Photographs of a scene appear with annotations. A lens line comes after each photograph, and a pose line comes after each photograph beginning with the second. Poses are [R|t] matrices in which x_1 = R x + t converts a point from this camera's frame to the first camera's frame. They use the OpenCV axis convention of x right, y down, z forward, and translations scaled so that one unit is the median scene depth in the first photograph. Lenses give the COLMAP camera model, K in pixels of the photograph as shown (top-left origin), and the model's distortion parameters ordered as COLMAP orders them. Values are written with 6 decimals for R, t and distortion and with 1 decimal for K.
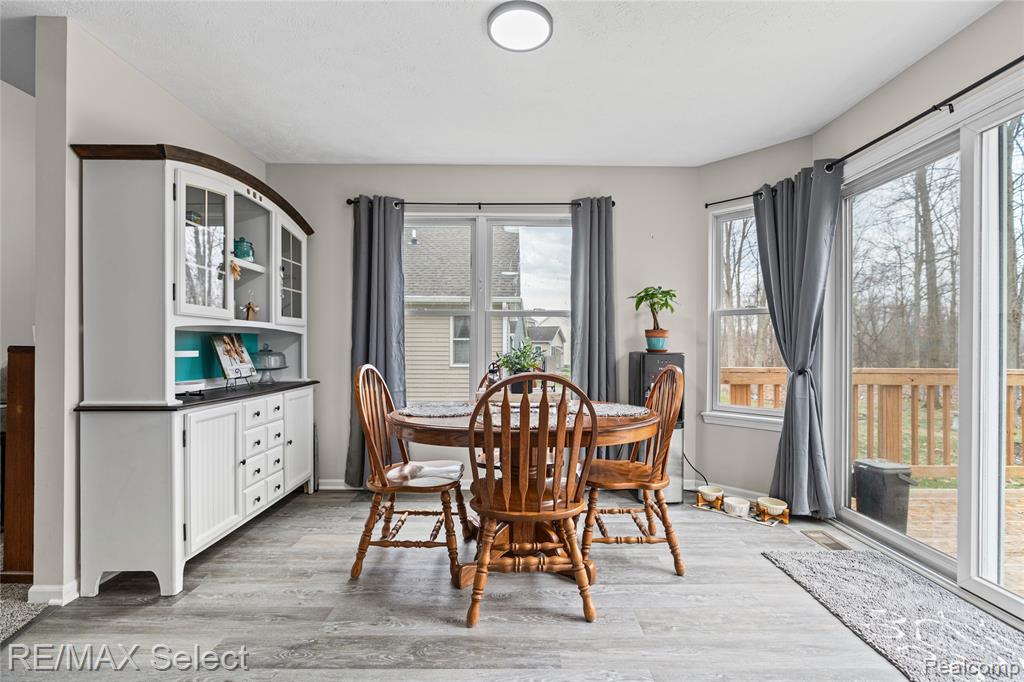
lens RADIAL K [[443.6, 0, 512.8], [0, 443.6, 344.4], [0, 0, 1]] dist [-0.000249, 0.000017]
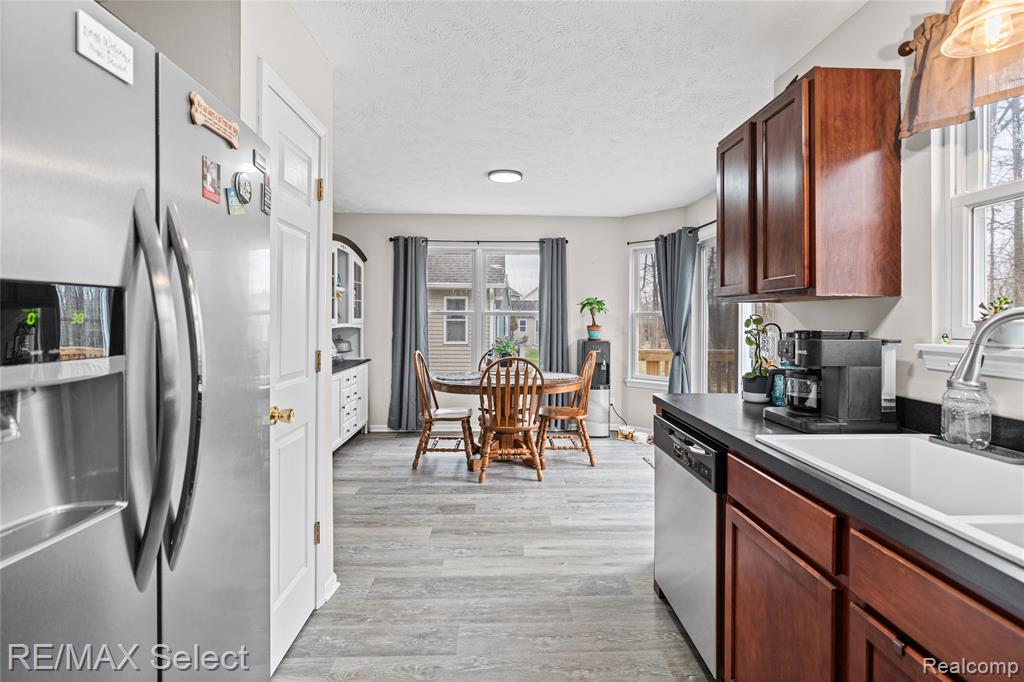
lens RADIAL K [[441.4, 0, 512.0], [0, 441.4, 319.7], [0, 0, 1]] dist [-0.049103, 0.000029]
pose [[0.999440, 0.001277, 0.033428, -0.013579], [-0.001396, 0.999993, 0.003527, -0.074518], [-0.033423, -0.003572, 0.999435, -0.653823]]
